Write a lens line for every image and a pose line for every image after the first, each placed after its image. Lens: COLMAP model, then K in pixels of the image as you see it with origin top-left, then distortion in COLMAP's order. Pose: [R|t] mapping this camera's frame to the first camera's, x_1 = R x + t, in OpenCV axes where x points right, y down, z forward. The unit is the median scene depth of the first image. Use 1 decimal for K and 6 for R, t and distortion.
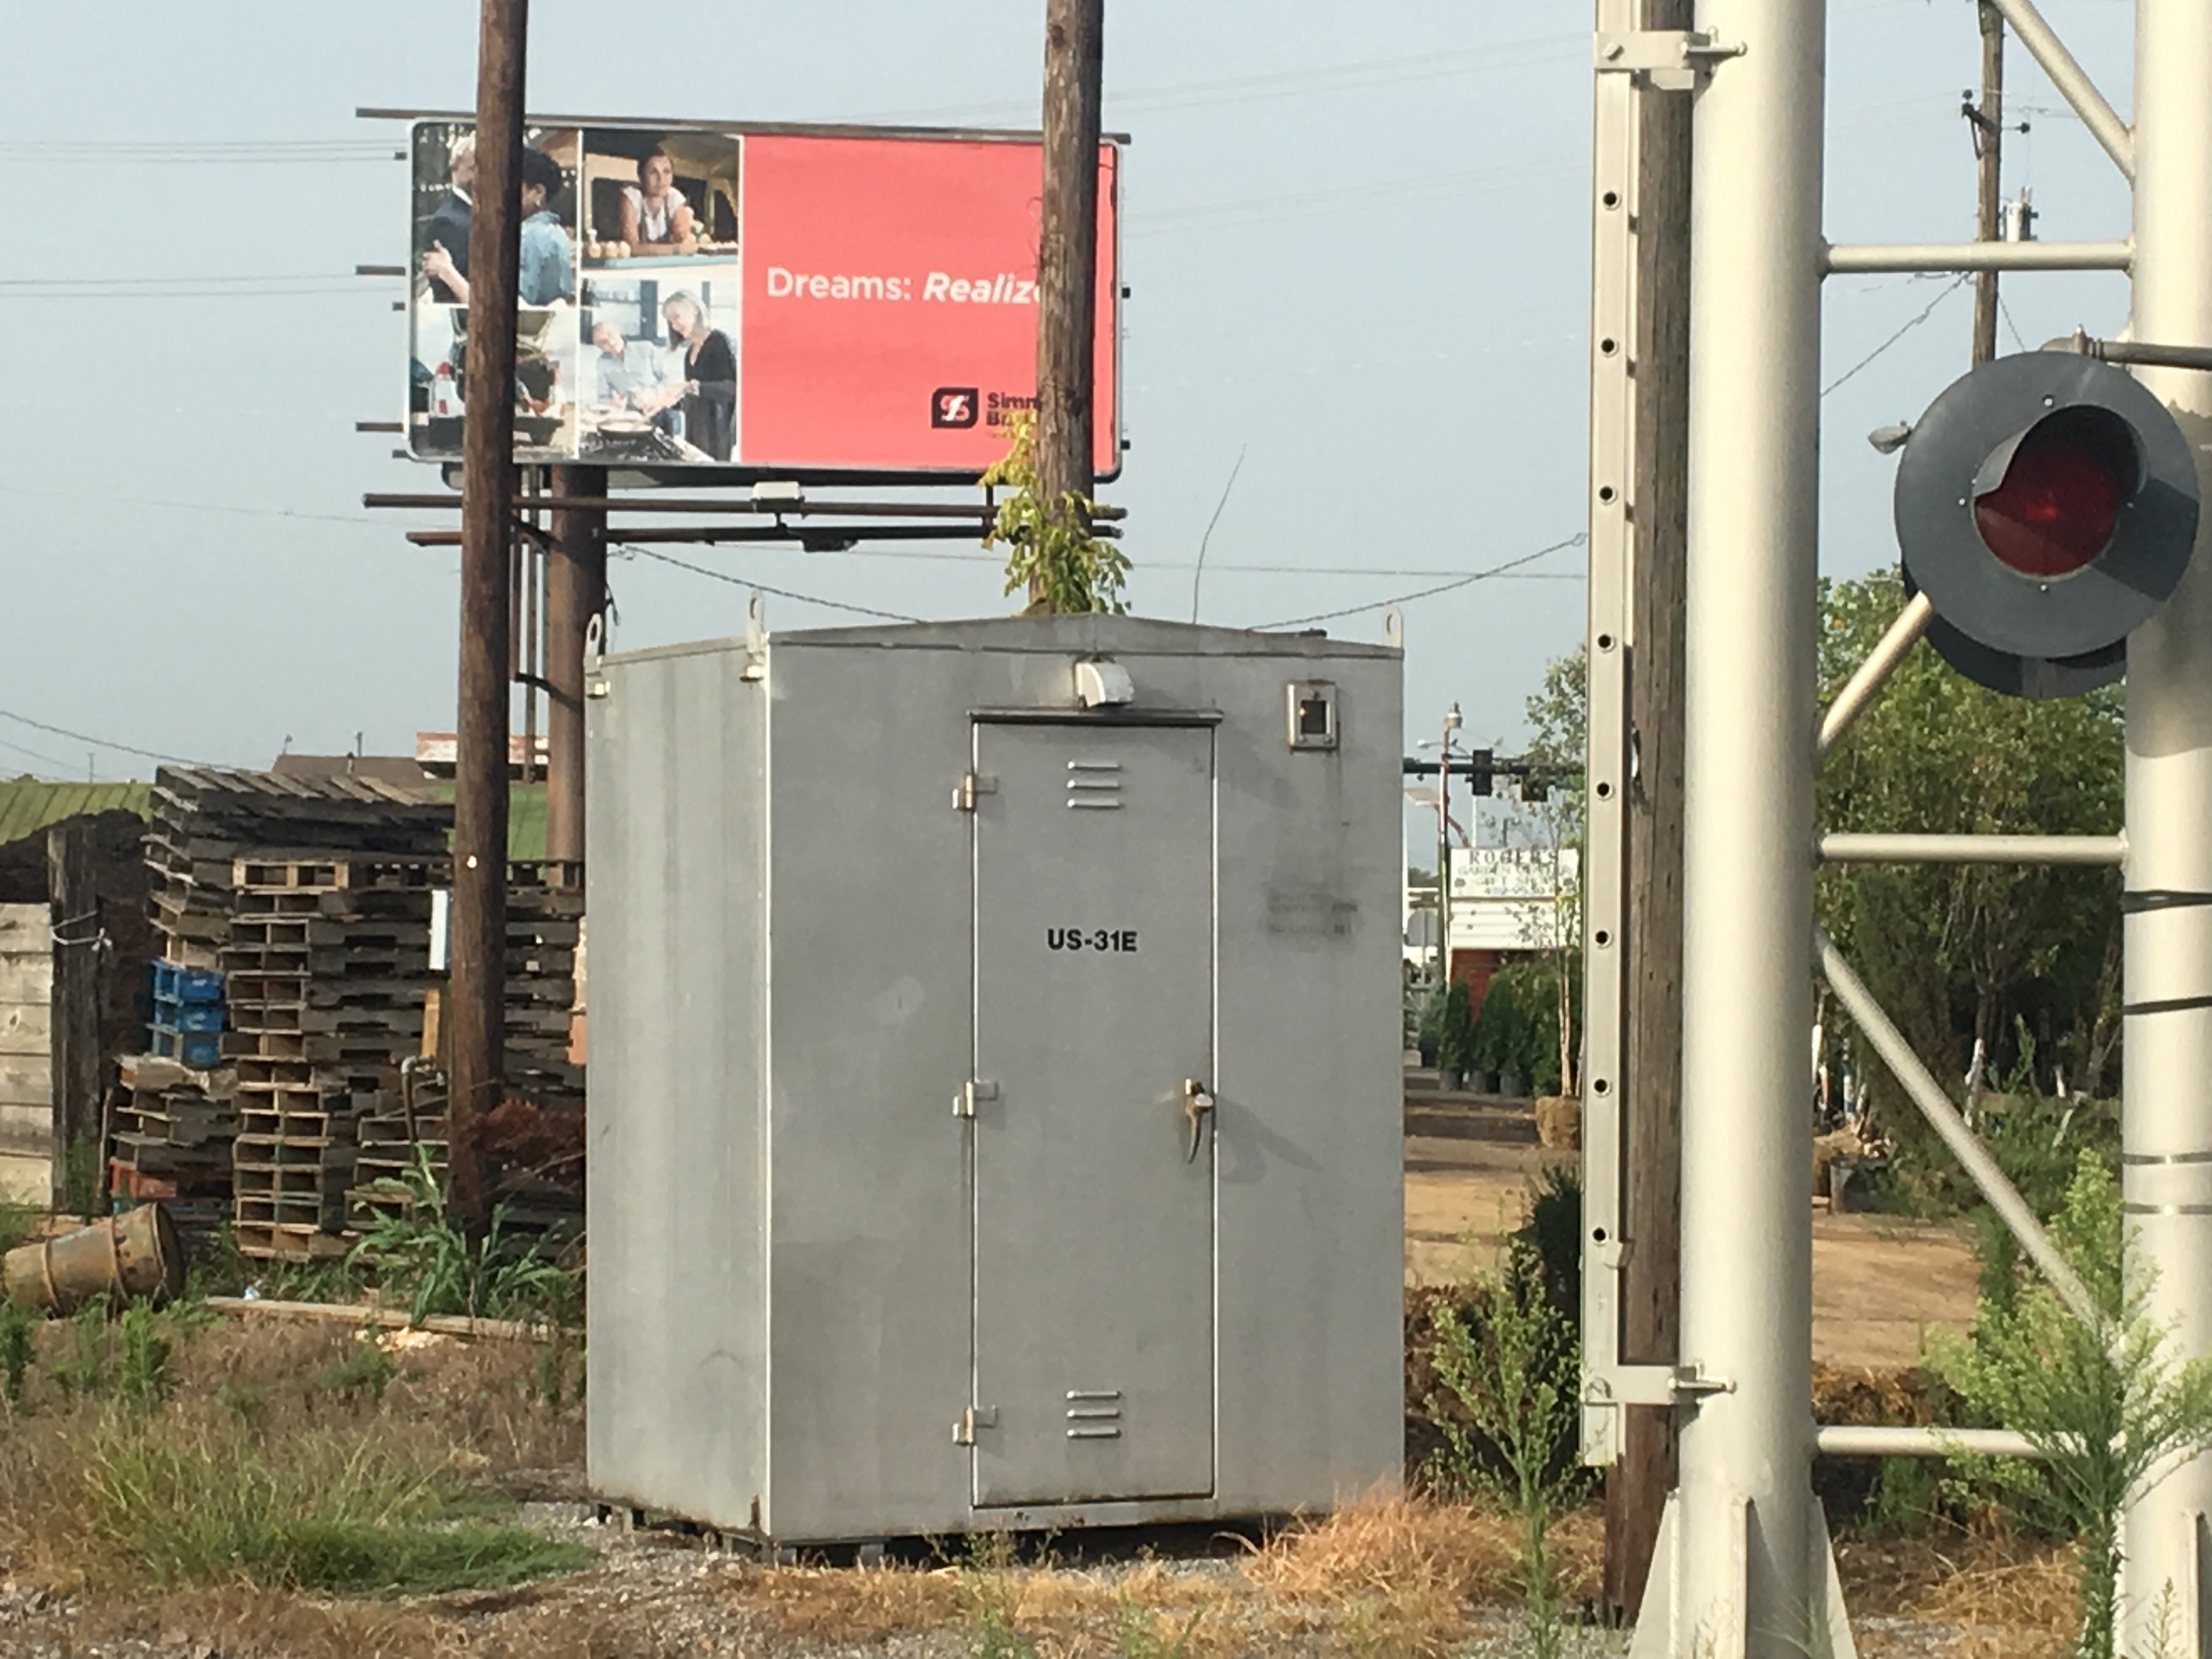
lens RADIAL K [[6040.5, 0, 1106.0], [0, 6040.5, 829.5], [0, 0, 1]] dist [0.091207, 1.507899]
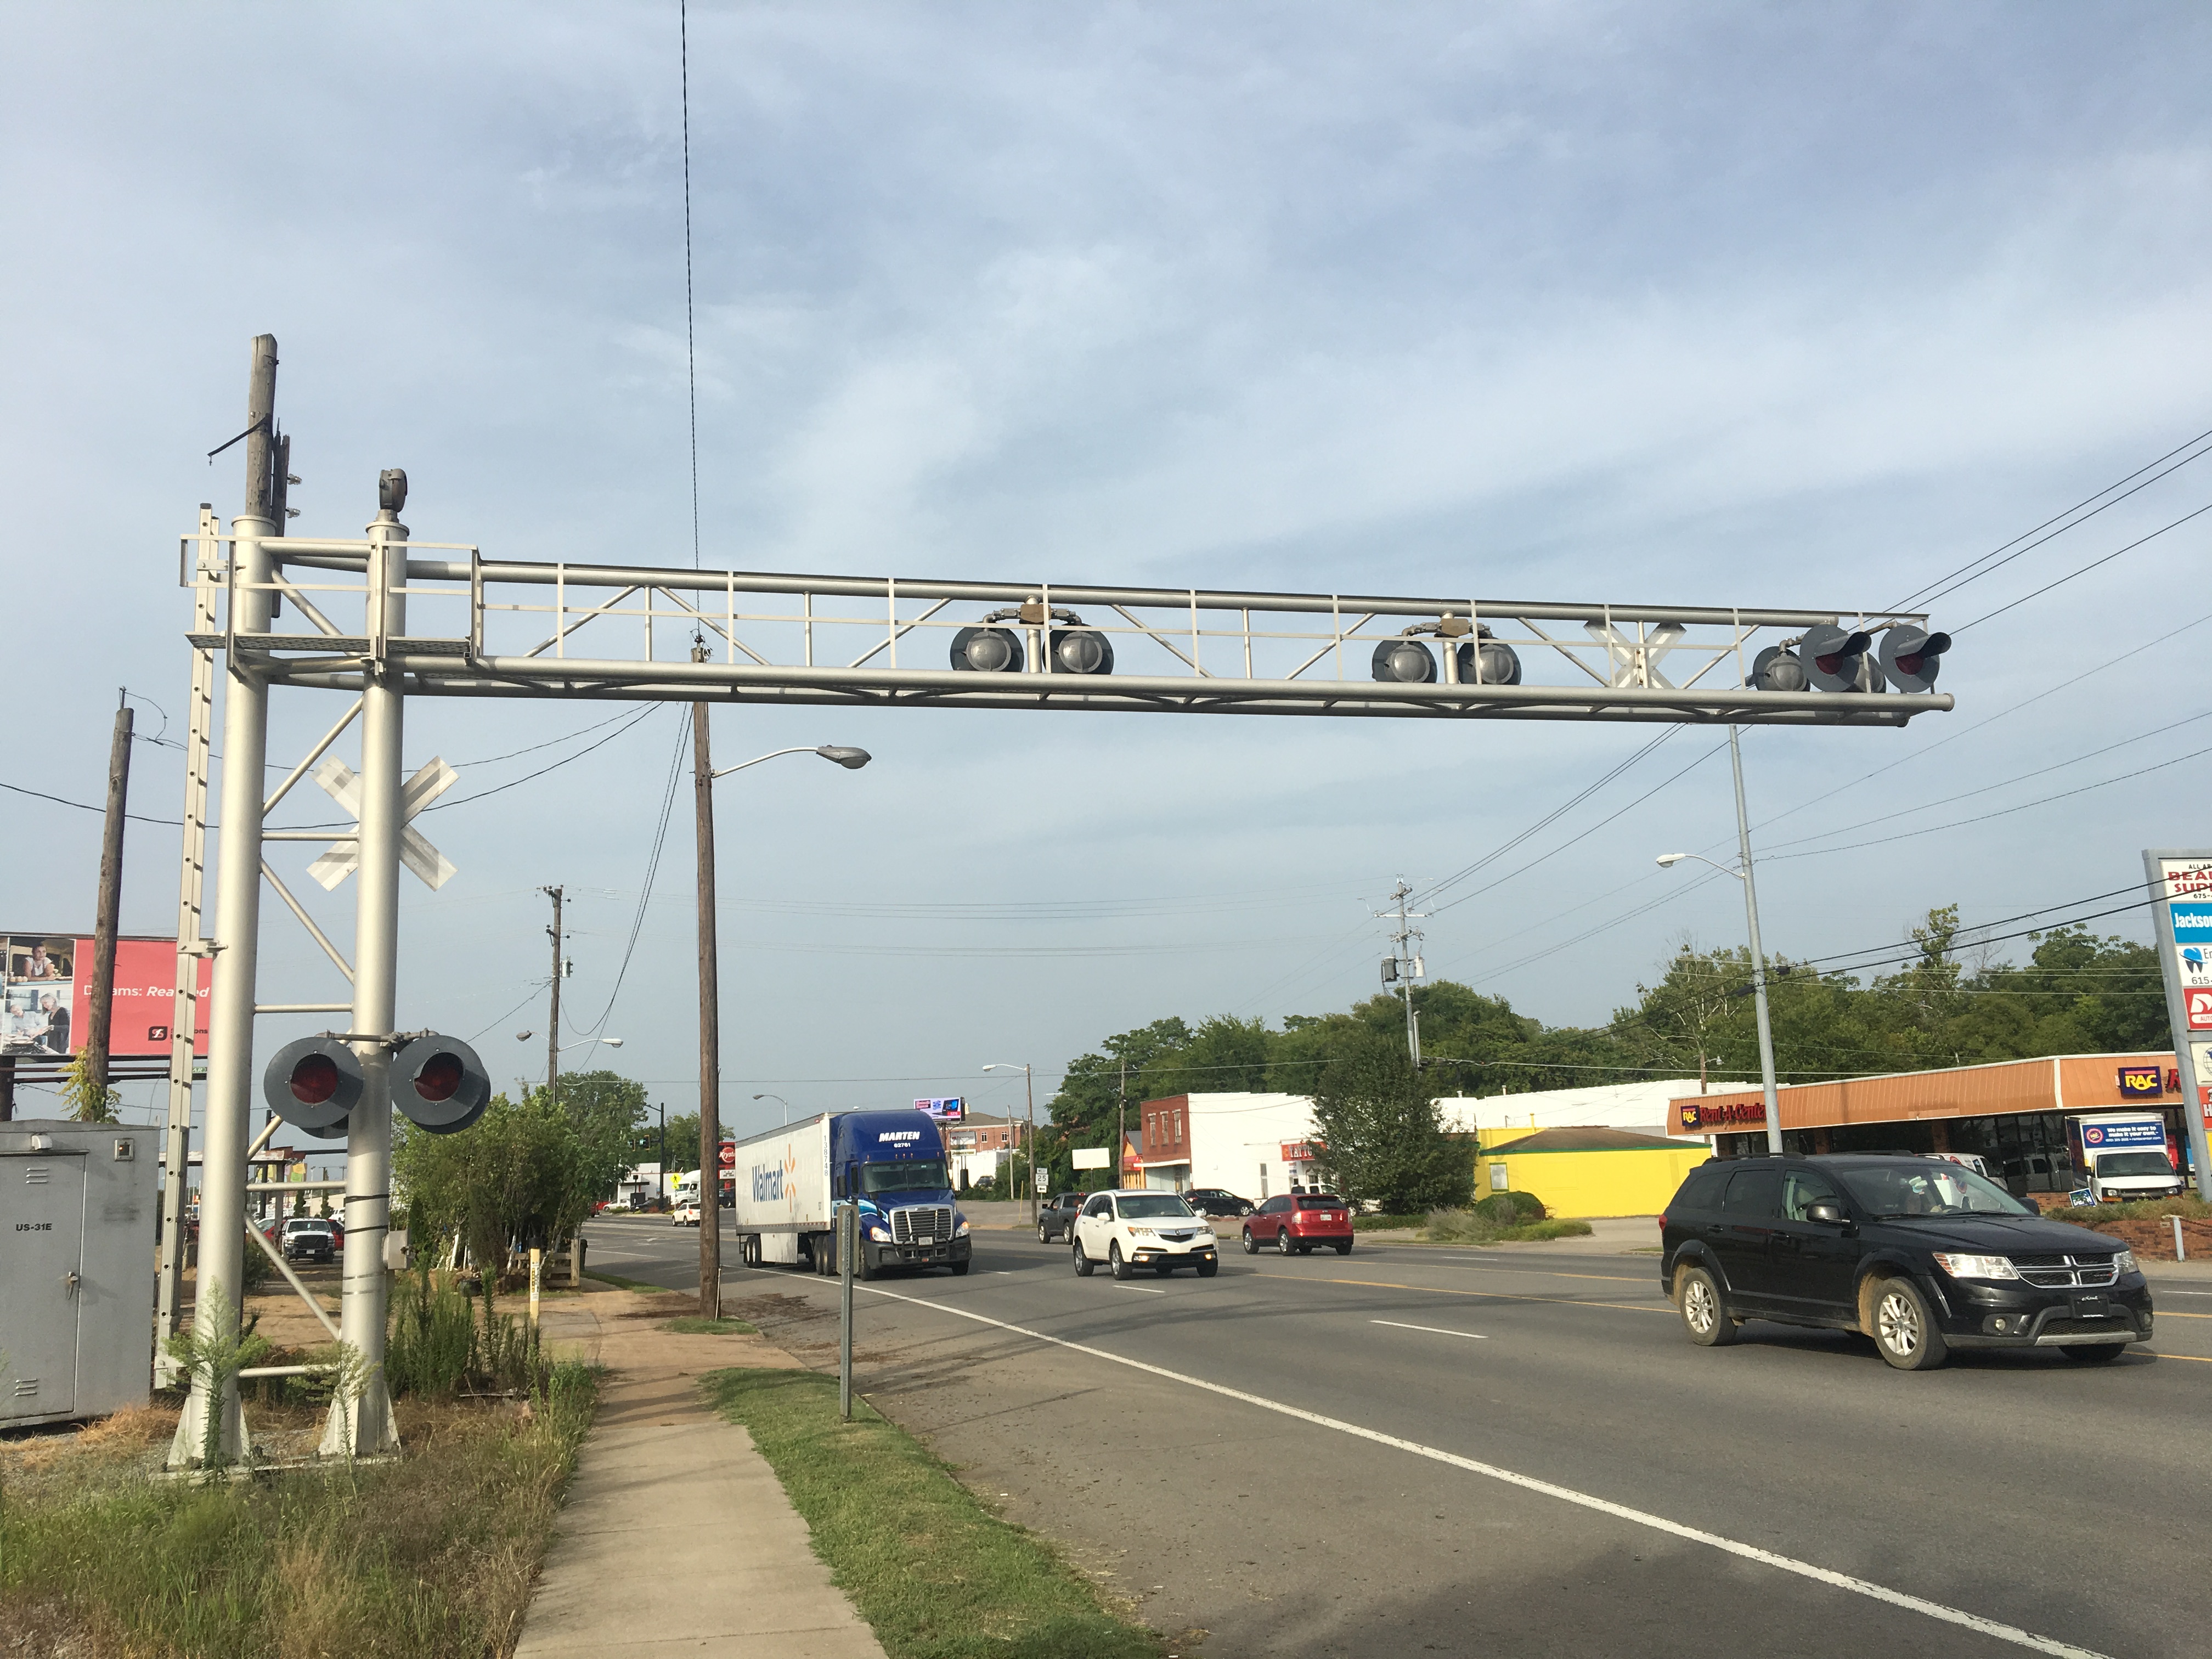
lens RADIAL K [[1914.3, 0, 1147.9], [0, 1914.3, 862.9], [0, 0, 1]] dist [0.070956, -0.065035]
pose [[0.913211, 0.024168, 0.406770, 0.028226], [0.037354, 0.989072, -0.142626, -0.000643], [-0.405771, 0.145442, 0.902328, -0.037161]]
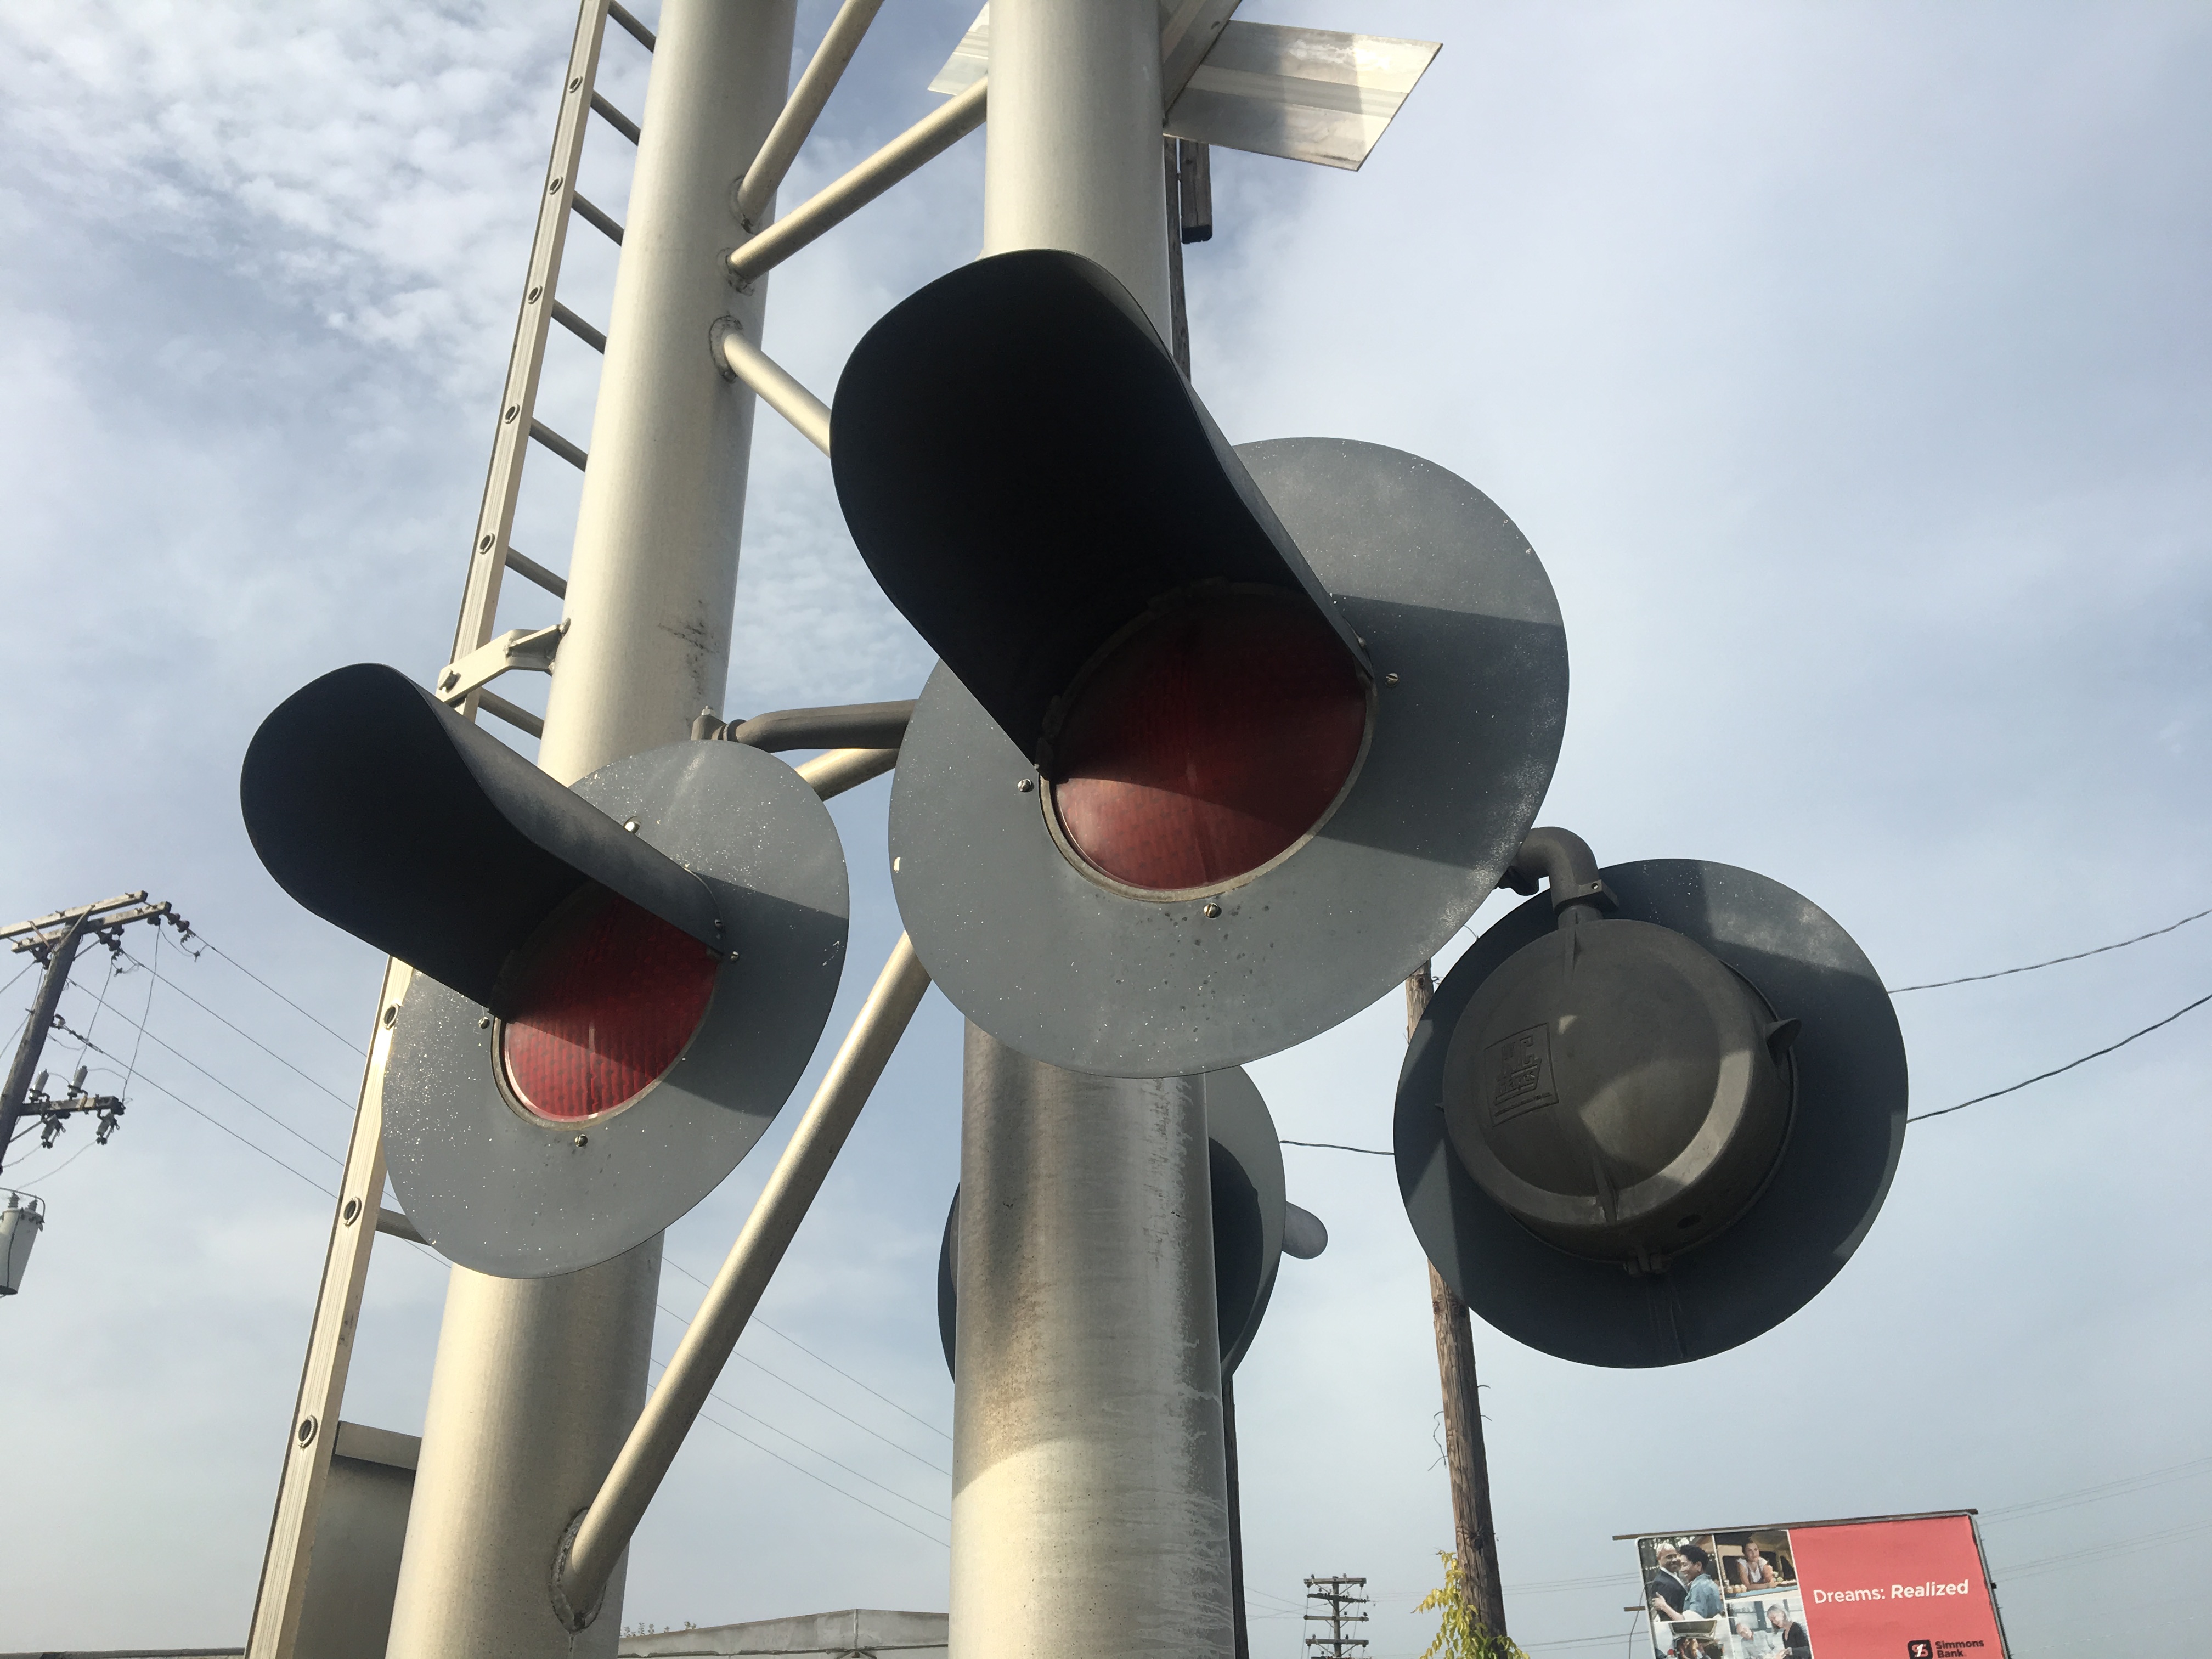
lens RADIAL K [[1888.5, 0, 1082.2], [0, 1888.5, 803.2], [0, 0, 1]] dist [0.066658, -0.103642]
pose [[0.880167, -0.270324, -0.390169, 0.062004], [0.039443, 0.860798, -0.507416, 0.004477], [0.473023, 0.431221, 0.768308, 0.207123]]
